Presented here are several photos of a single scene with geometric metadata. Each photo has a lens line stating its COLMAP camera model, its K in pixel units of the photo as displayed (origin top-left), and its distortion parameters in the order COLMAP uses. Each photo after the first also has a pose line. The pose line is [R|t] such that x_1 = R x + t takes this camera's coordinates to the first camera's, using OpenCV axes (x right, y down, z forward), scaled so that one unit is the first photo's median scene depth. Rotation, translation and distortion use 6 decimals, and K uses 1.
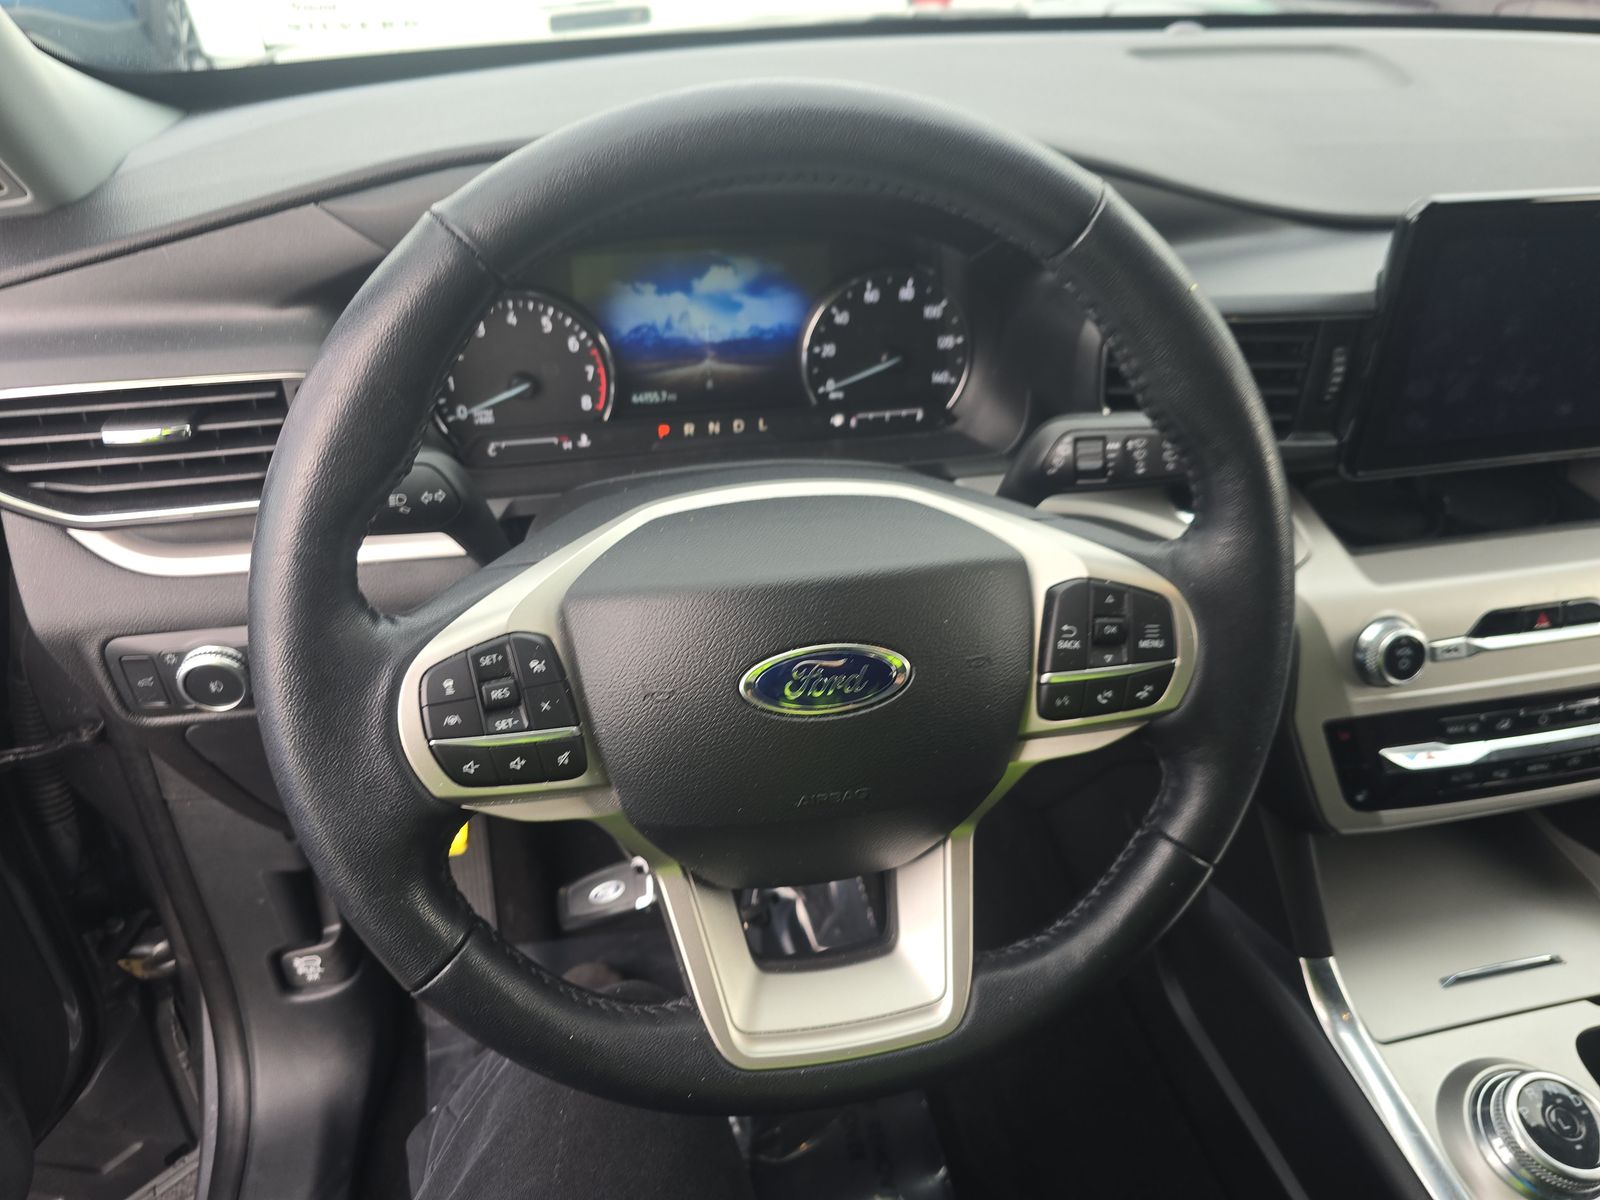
lens RADIAL K [[1127.7, 0, 805.4], [0, 1127.7, 622.1], [0, 0, 1]] dist [0.001898, -0.002283]
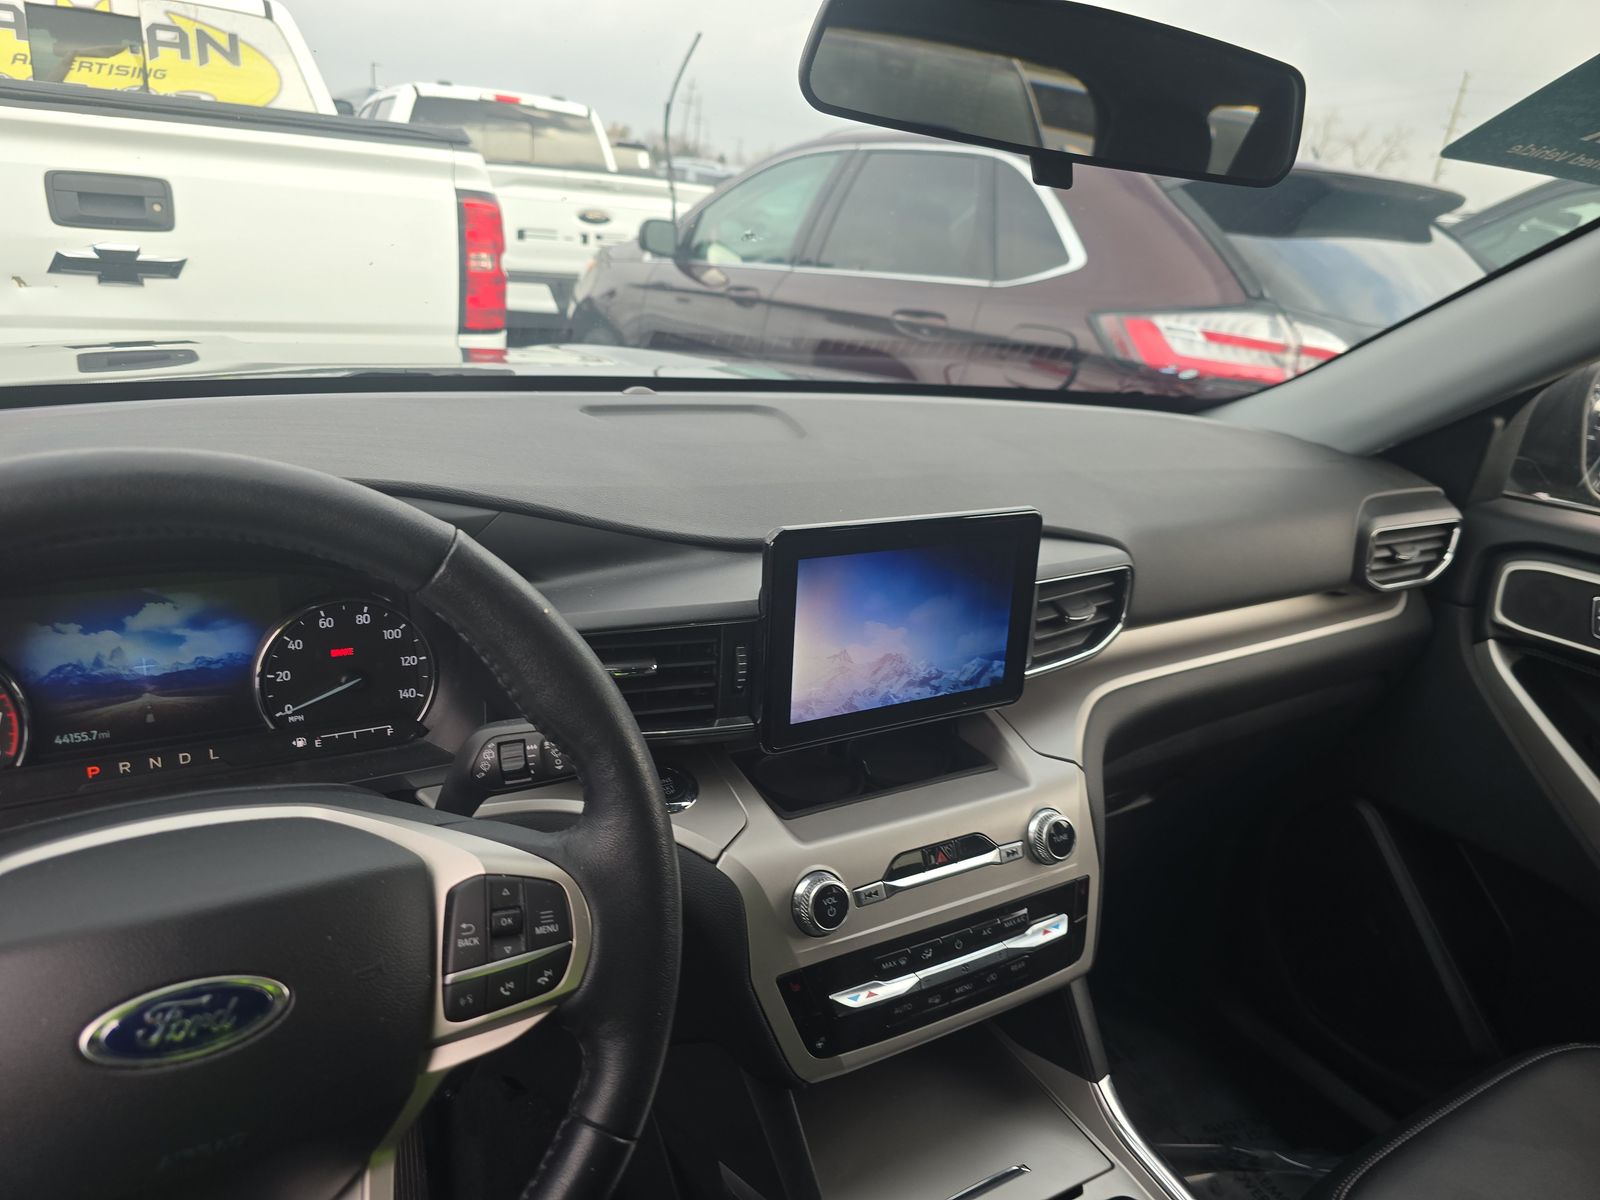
lens RADIAL K [[1105.7, 0, 800.0], [0, 1105.7, 600.0], [0, 0, 1]] dist [0.039050, -0.029391]
pose [[0.938940, -0.045722, 0.341028, 0.129571], [0.138581, 0.957440, -0.253186, 0.014064], [-0.314938, 0.284987, 0.905316, -0.086332]]
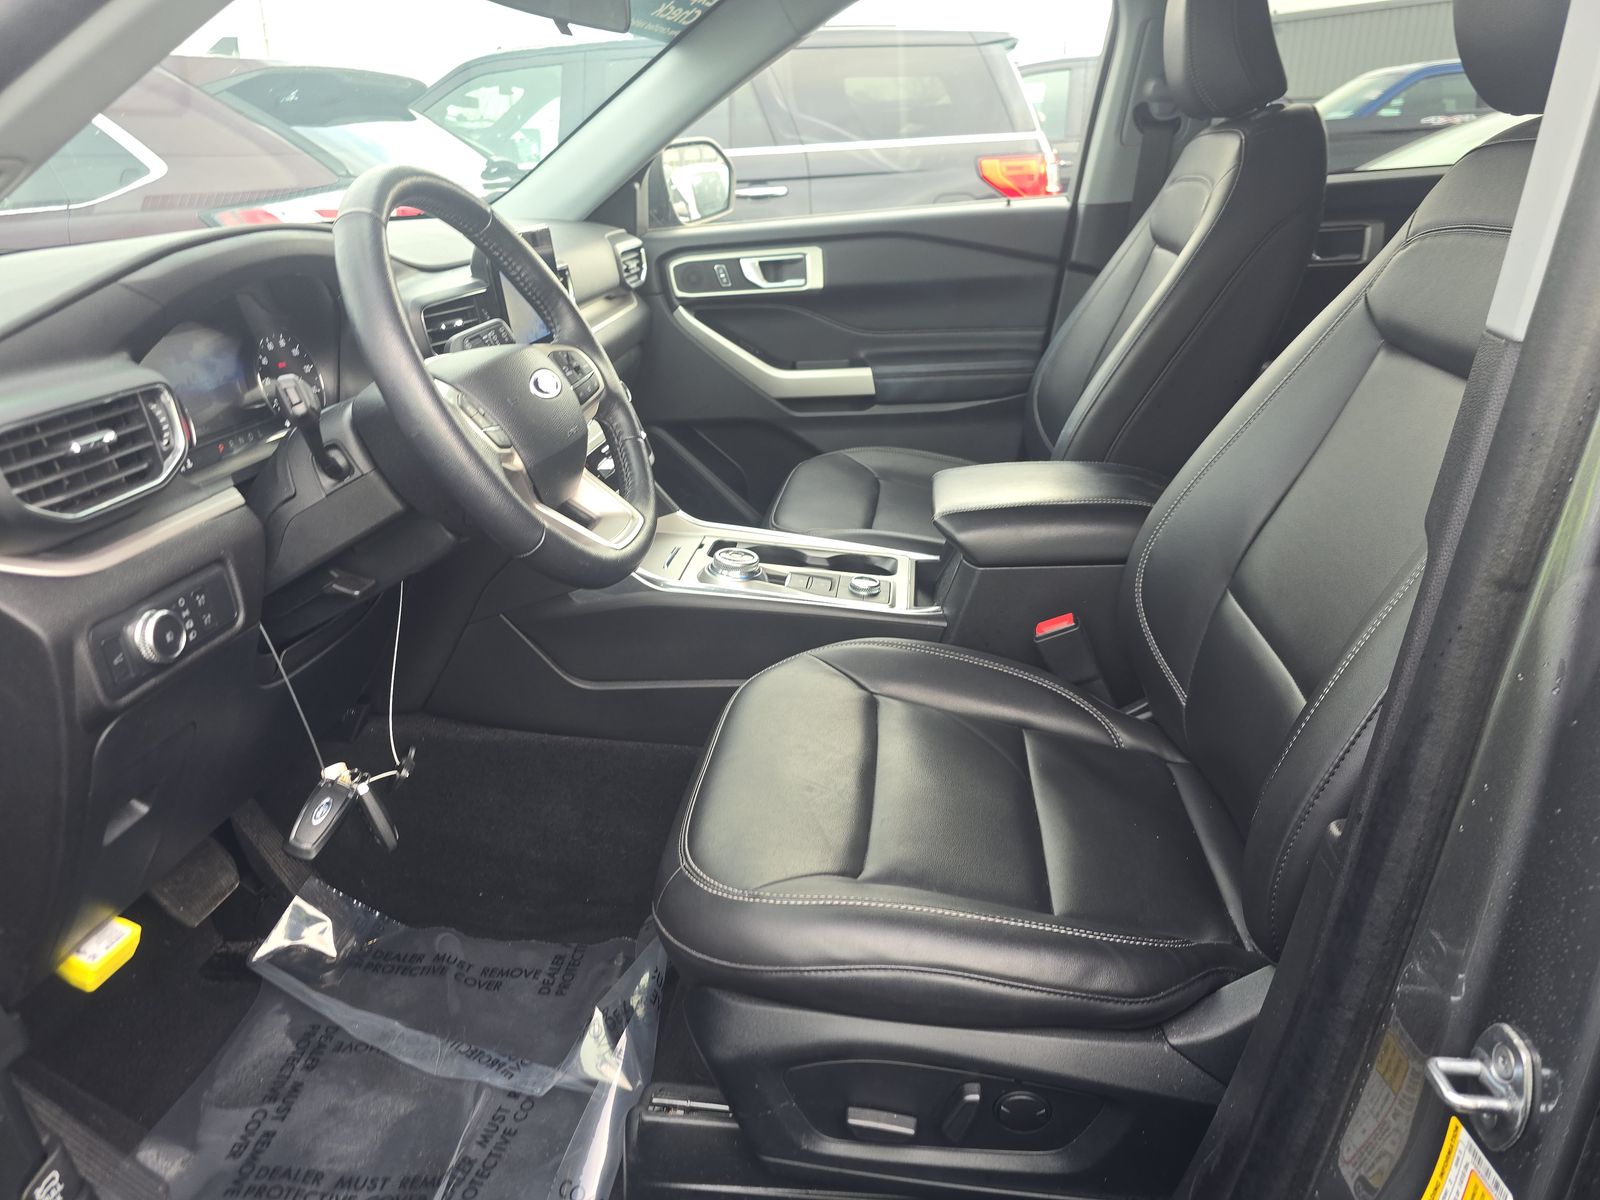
lens RADIAL K [[1105.7, 0, 800.0], [0, 1105.7, 600.0], [0, 0, 1]] dist [0.039050, -0.029391]
pose [[0.337430, -0.380071, 0.861212, -1.369995], [0.602576, 0.790080, 0.112585, 0.332036], [-0.723217, 0.480956, 0.495618, -0.253397]]
